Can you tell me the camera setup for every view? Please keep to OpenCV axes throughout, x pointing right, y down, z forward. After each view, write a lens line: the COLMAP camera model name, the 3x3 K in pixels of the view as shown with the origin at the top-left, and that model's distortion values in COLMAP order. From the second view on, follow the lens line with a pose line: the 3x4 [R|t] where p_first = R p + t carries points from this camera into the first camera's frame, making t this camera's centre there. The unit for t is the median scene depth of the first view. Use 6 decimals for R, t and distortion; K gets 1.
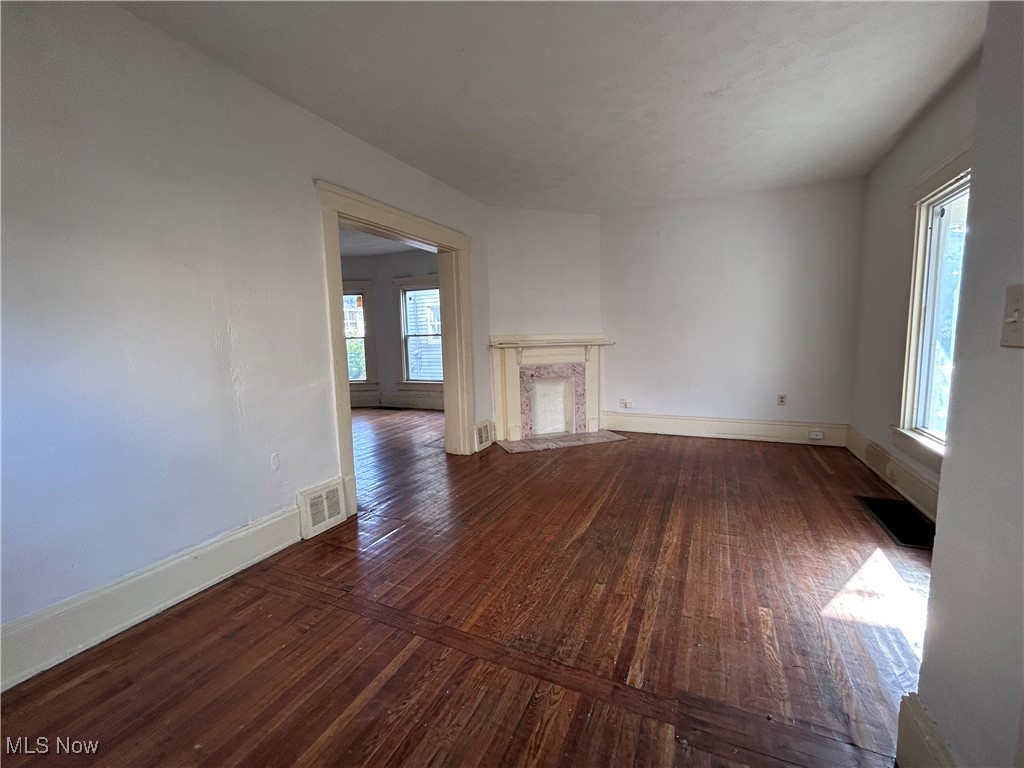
lens RADIAL K [[415.0, 0, 514.0], [0, 415.0, 385.4], [0, 0, 1]] dist [0.001089, 0.000002]
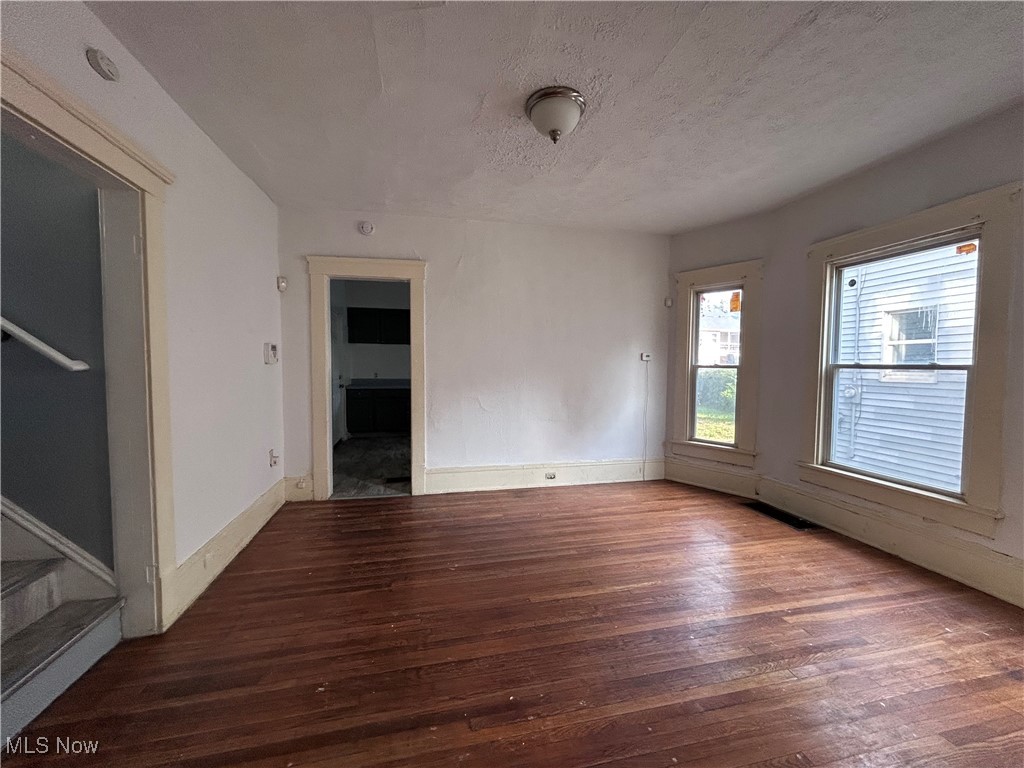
lens RADIAL K [[415.0, 0, 510.6], [0, 415.0, 391.1], [0, 0, 1]] dist [0.001089, 0.000002]
pose [[0.612487, 0.068203, -0.787533, -0.110783], [-0.106452, 0.994312, 0.003320, -0.053715], [0.783280, 0.081801, 0.616263, 0.428097]]
